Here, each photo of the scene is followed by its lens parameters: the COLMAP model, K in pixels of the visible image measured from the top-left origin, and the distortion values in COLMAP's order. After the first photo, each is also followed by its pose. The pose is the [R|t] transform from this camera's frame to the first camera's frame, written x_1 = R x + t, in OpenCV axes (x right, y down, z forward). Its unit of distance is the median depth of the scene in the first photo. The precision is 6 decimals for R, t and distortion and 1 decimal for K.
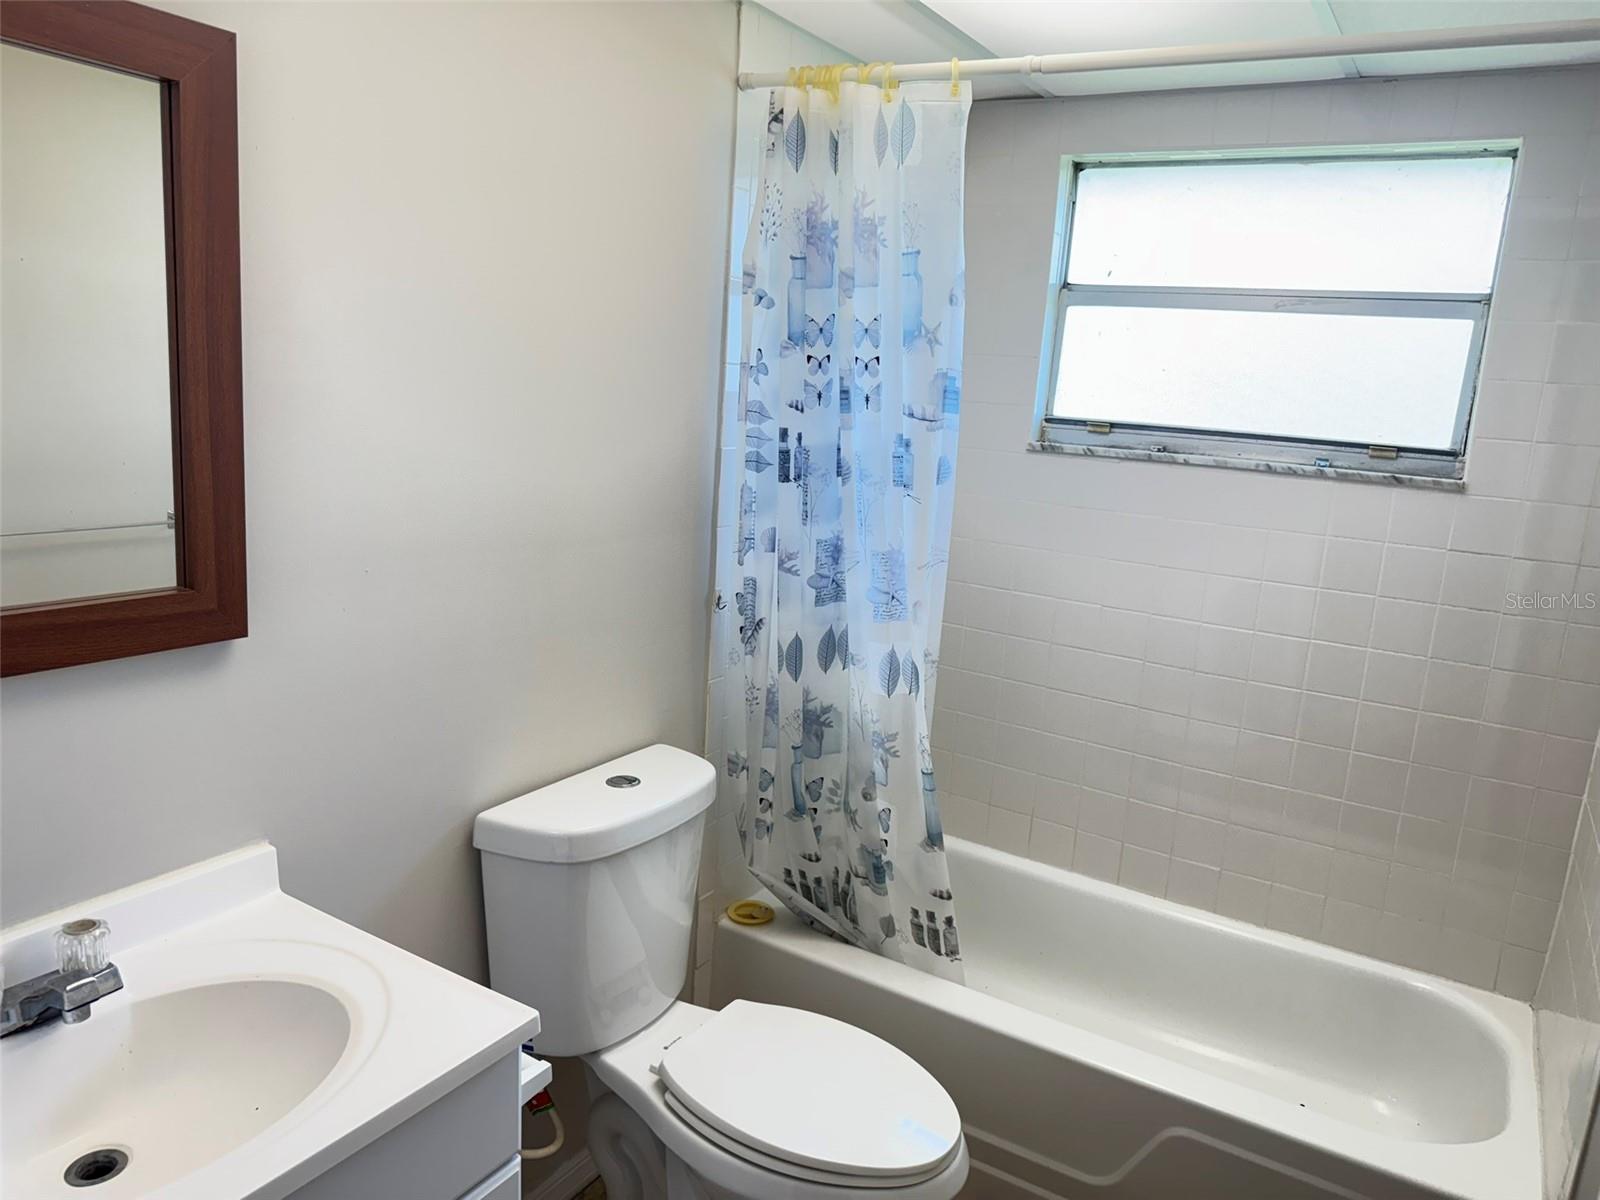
lens RADIAL K [[1119.6, 0, 800.0], [0, 1119.6, 600.0], [0, 0, 1]] dist [0.135635, -0.171632]
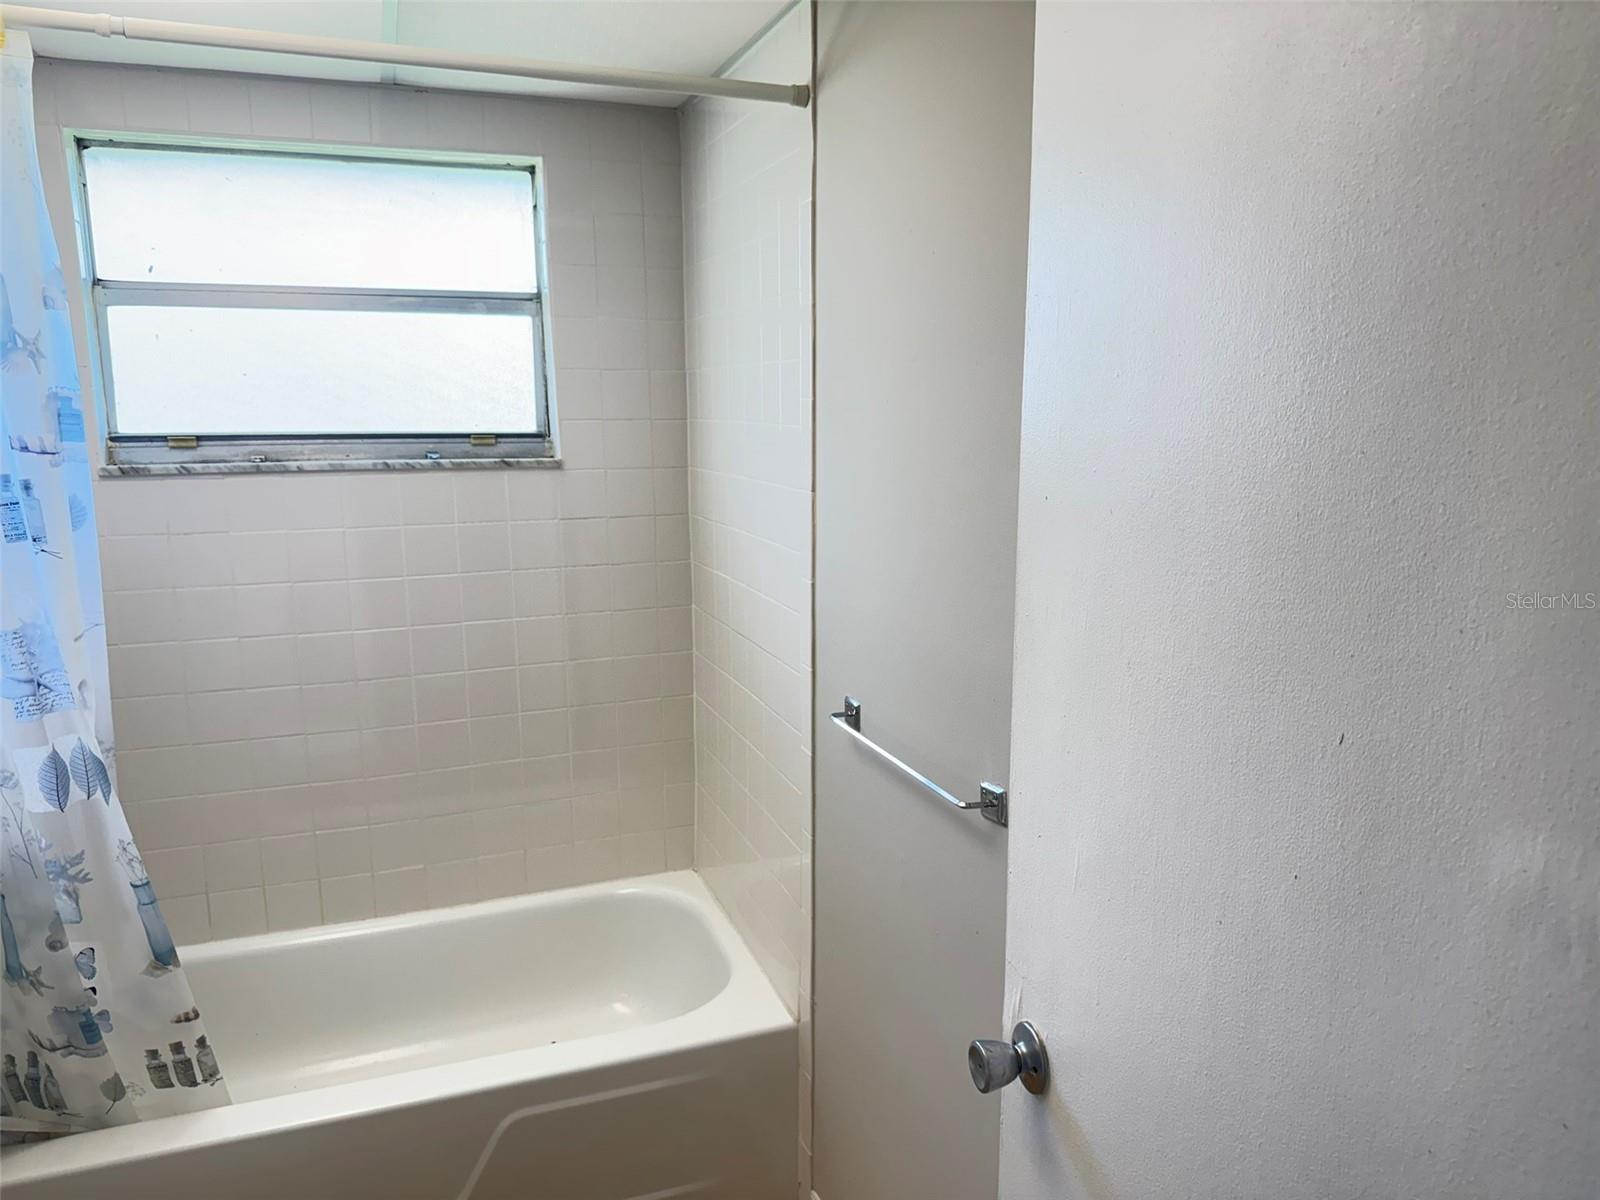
lens RADIAL K [[1133.3, 0, 795.0], [0, 1133.3, 604.3], [0, 0, 1]] dist [0.042445, -0.043880]
pose [[0.641316, -0.209973, 0.737987, -0.137567], [0.202690, 0.974021, 0.100990, -0.027580], [-0.740020, 0.084816, 0.667215, 0.078740]]
